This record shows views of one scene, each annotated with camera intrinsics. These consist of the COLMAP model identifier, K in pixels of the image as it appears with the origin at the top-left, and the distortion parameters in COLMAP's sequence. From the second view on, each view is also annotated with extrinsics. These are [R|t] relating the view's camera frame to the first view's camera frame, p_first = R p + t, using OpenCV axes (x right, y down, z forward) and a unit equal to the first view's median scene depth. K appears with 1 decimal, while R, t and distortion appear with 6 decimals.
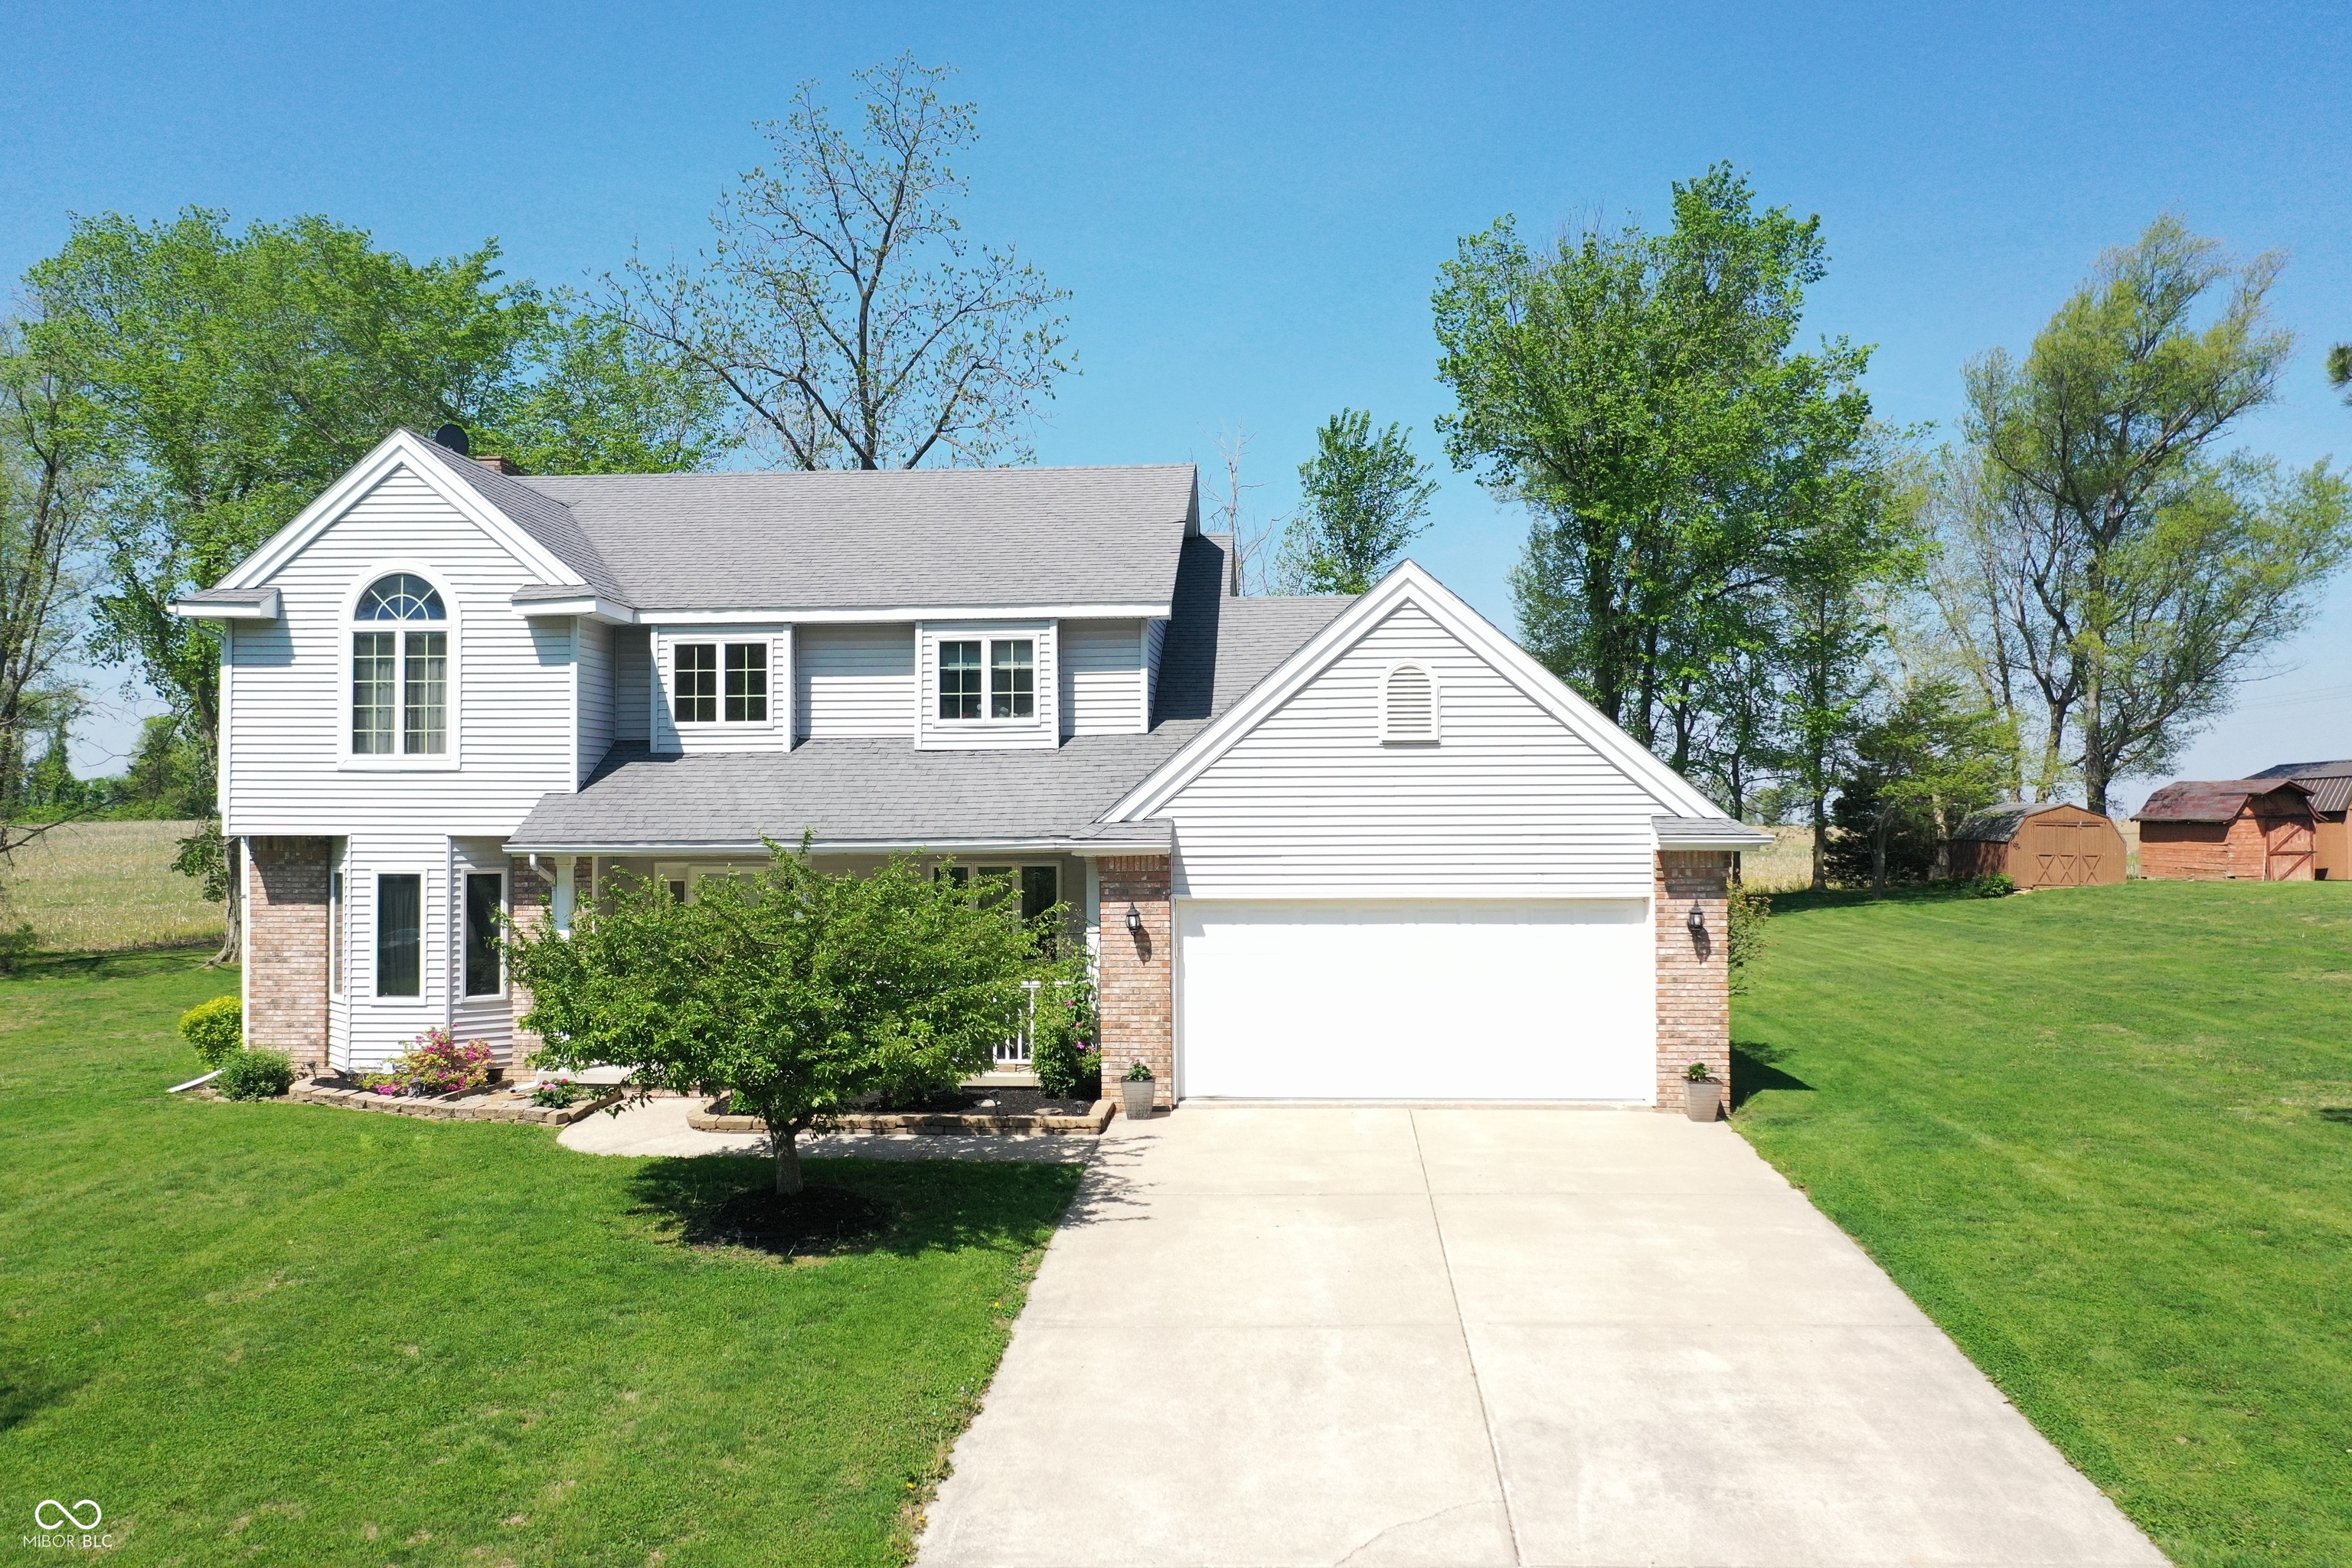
lens RADIAL K [[1867.7, 0, 1173.7], [0, 1867.7, 781.1], [0, 0, 1]] dist [0.001382, -0.000102]
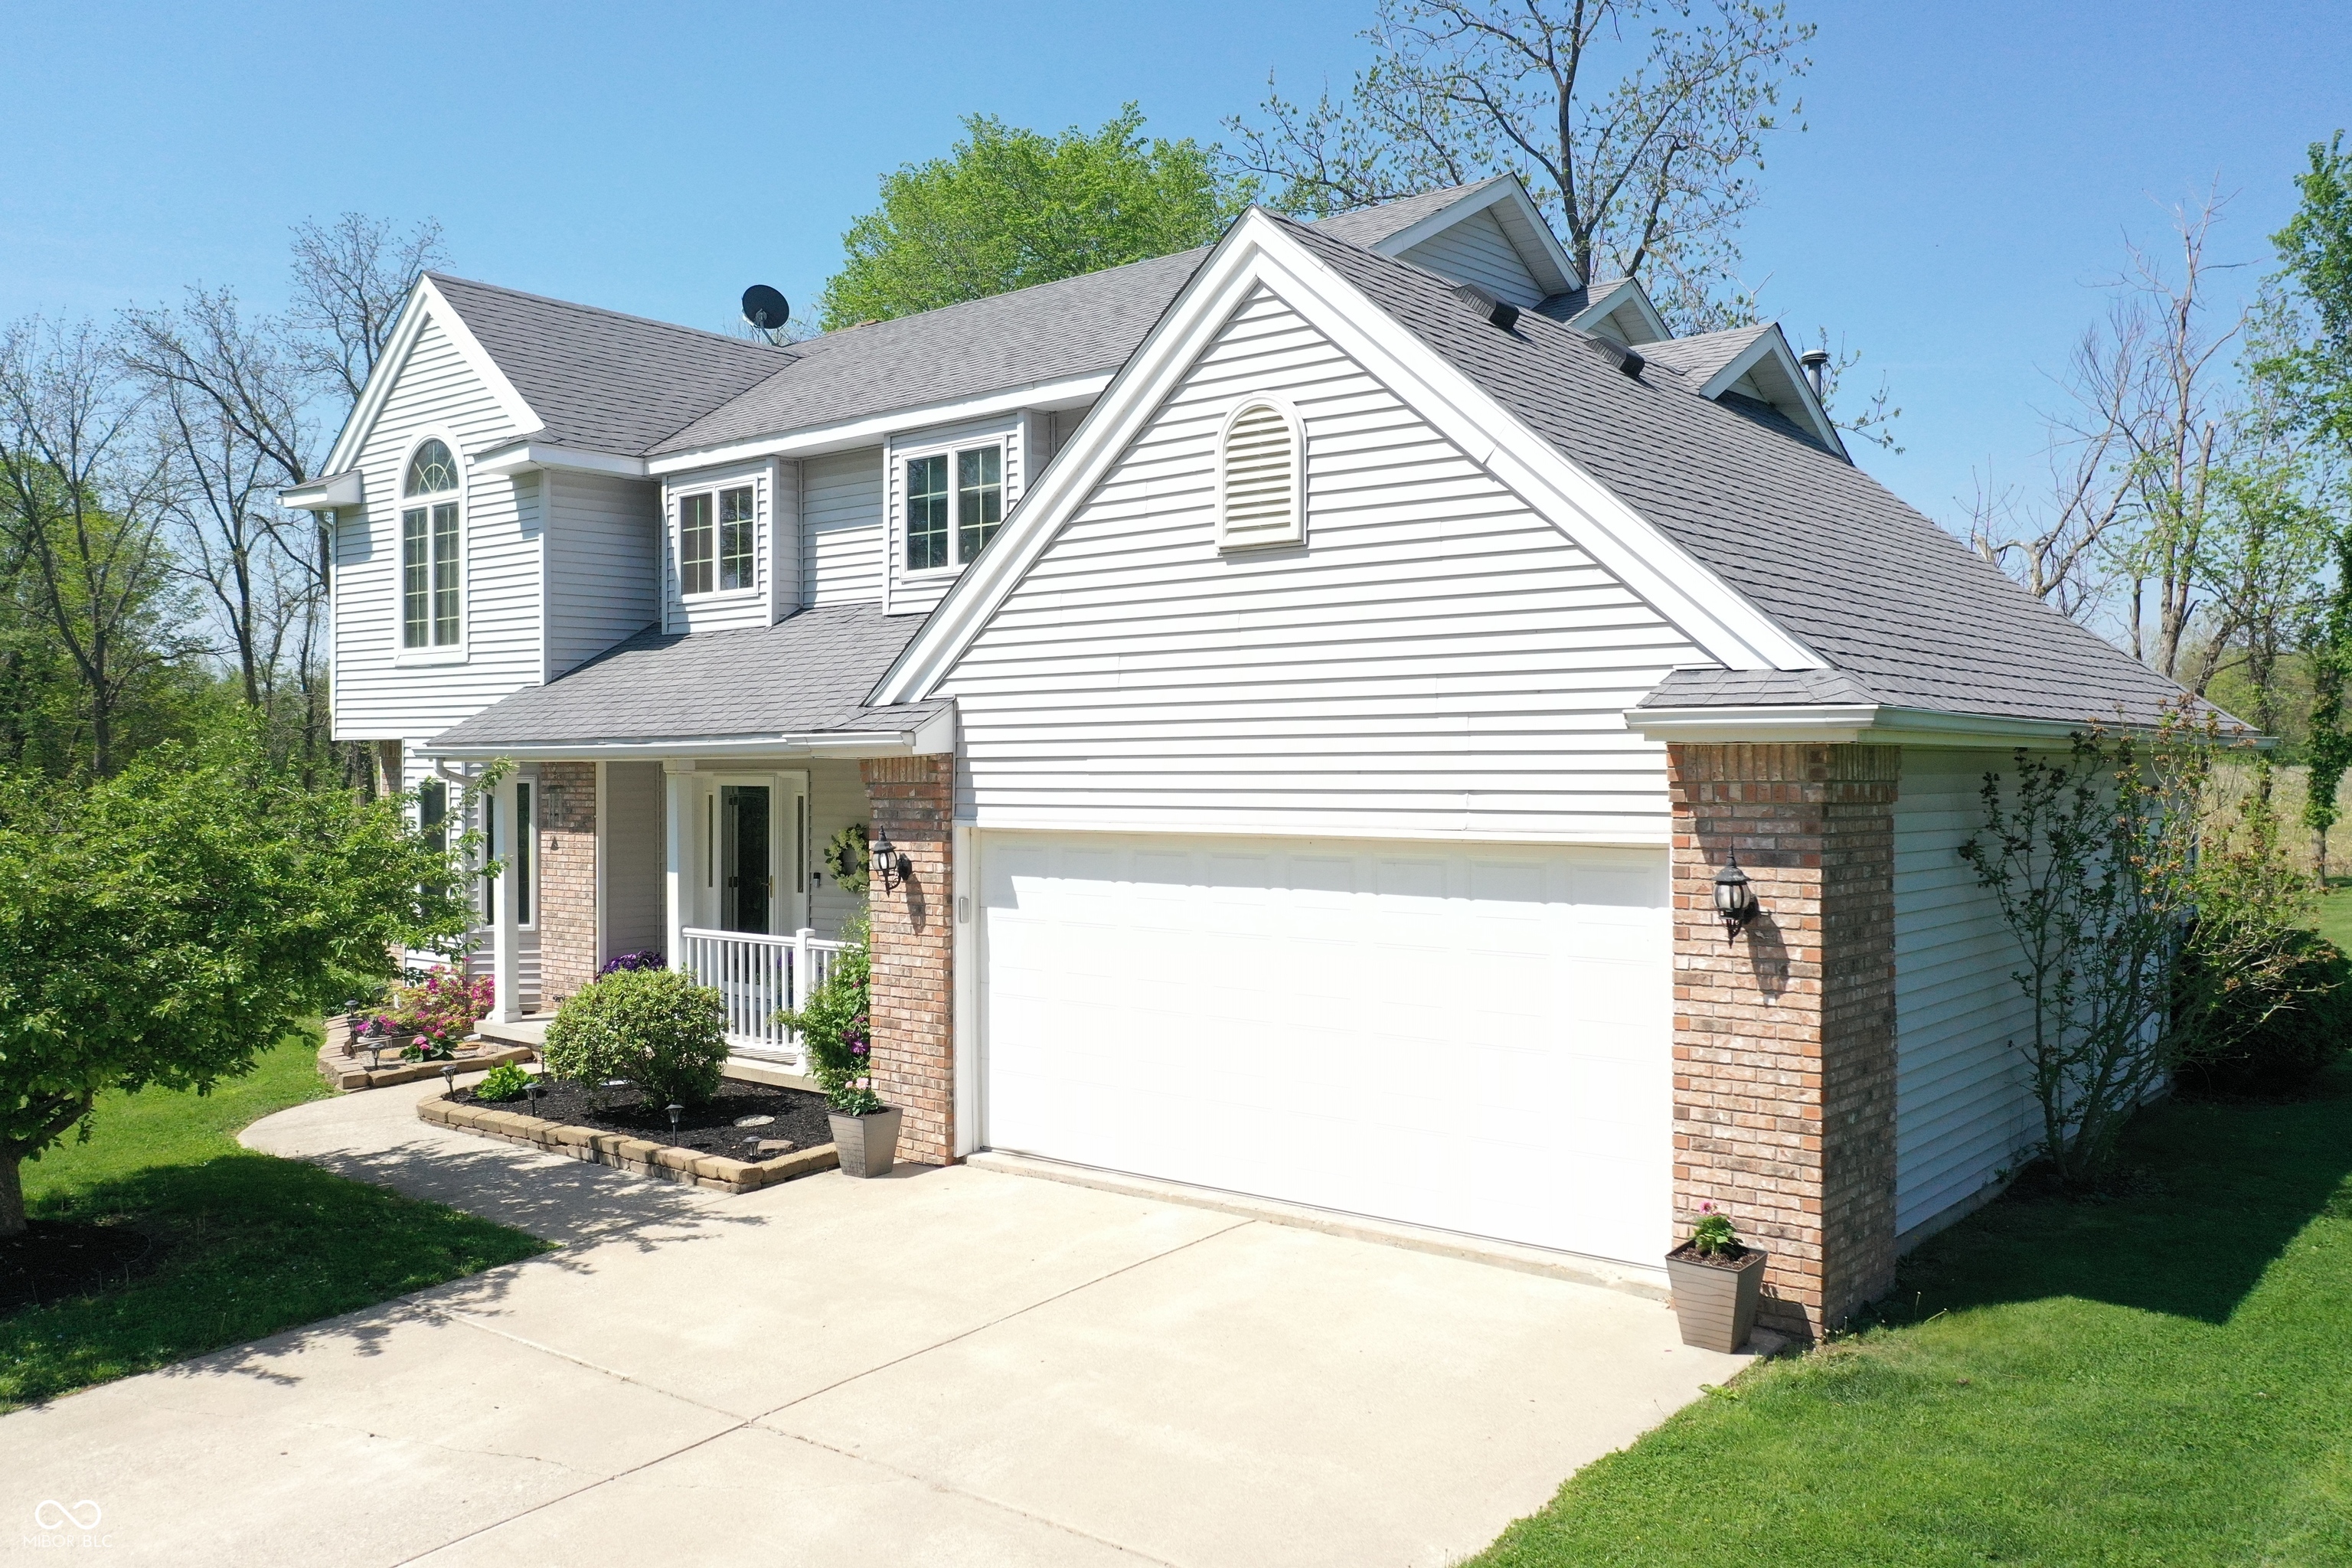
lens RADIAL K [[1871.8, 0, 1172.2], [0, 1871.8, 777.1], [0, 0, 1]] dist [0.002839, -0.003231]
pose [[0.806297, 0.004637, -0.591493, 0.386193], [0.016044, 0.999430, 0.029705, 0.026398], [0.591294, -0.033441, 0.805763, 0.493070]]
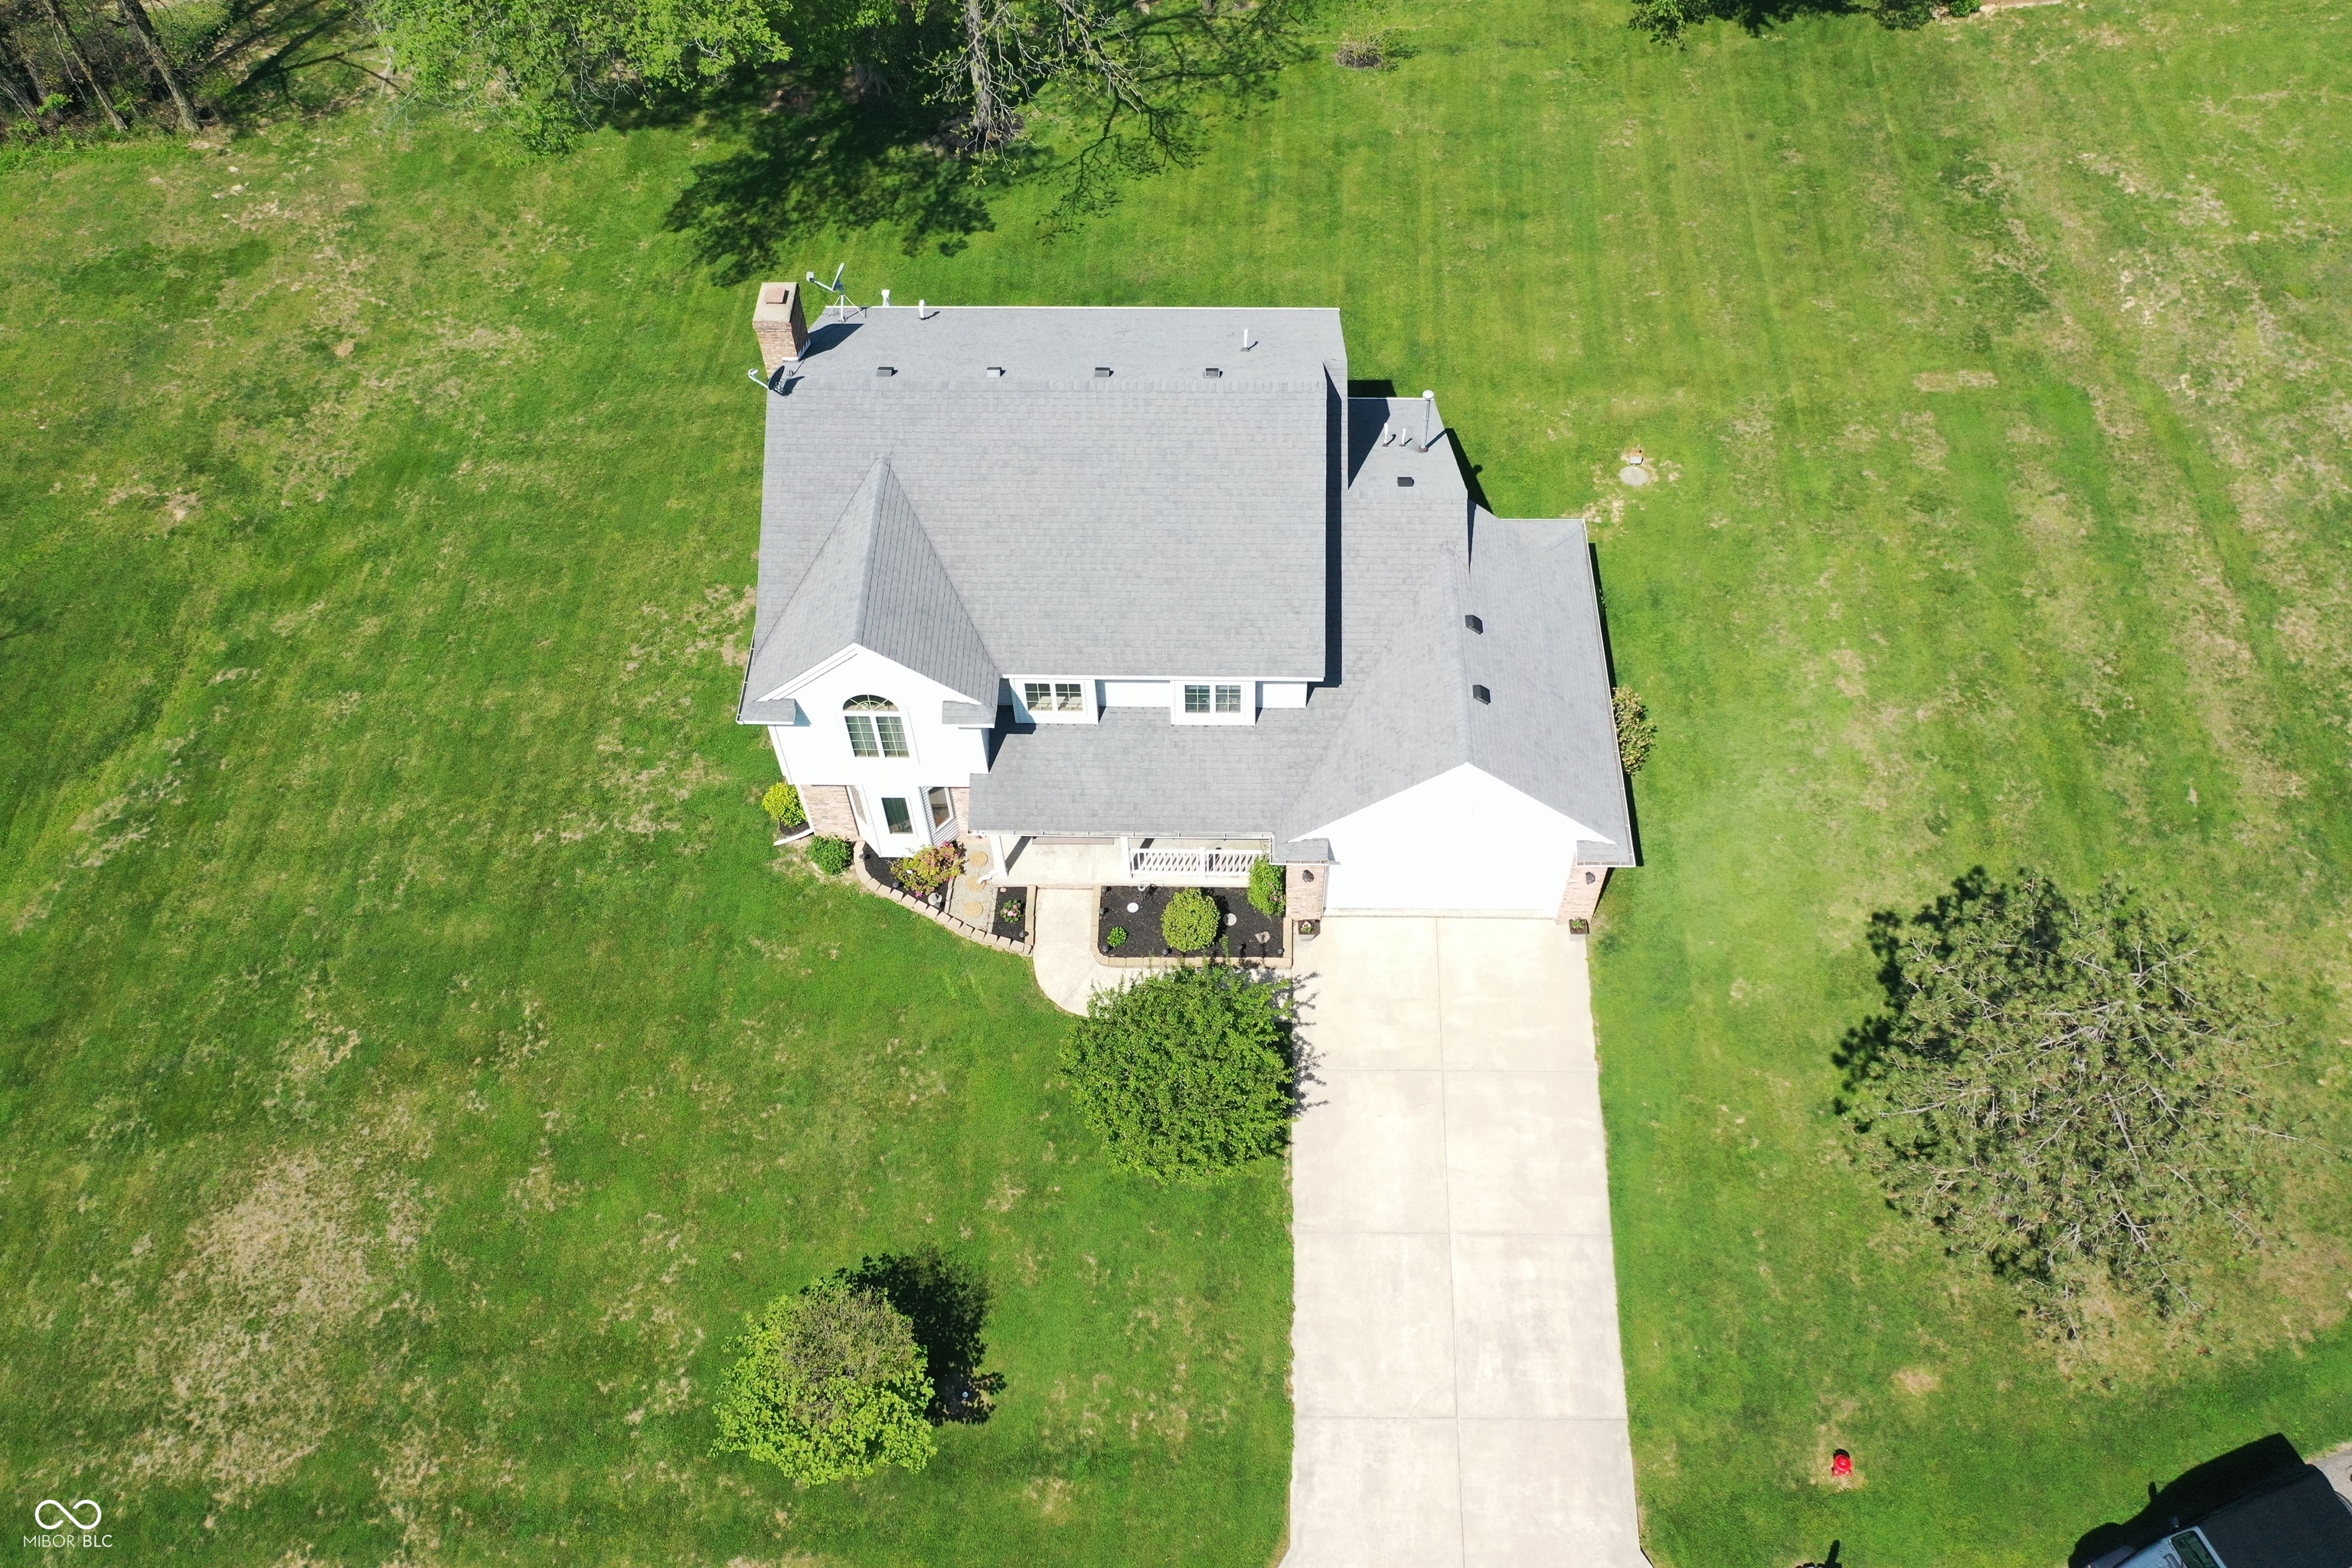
lens RADIAL K [[1886.6, 0, 1175.3], [0, 1886.6, 781.4], [0, 0, 1]] dist [0.001375, 0.001029]
pose [[0.999181, -0.037001, 0.016400, -0.168793], [0.006921, 0.555452, 0.831520, -1.465557], [-0.039877, -0.830725, 0.555253, -0.012499]]
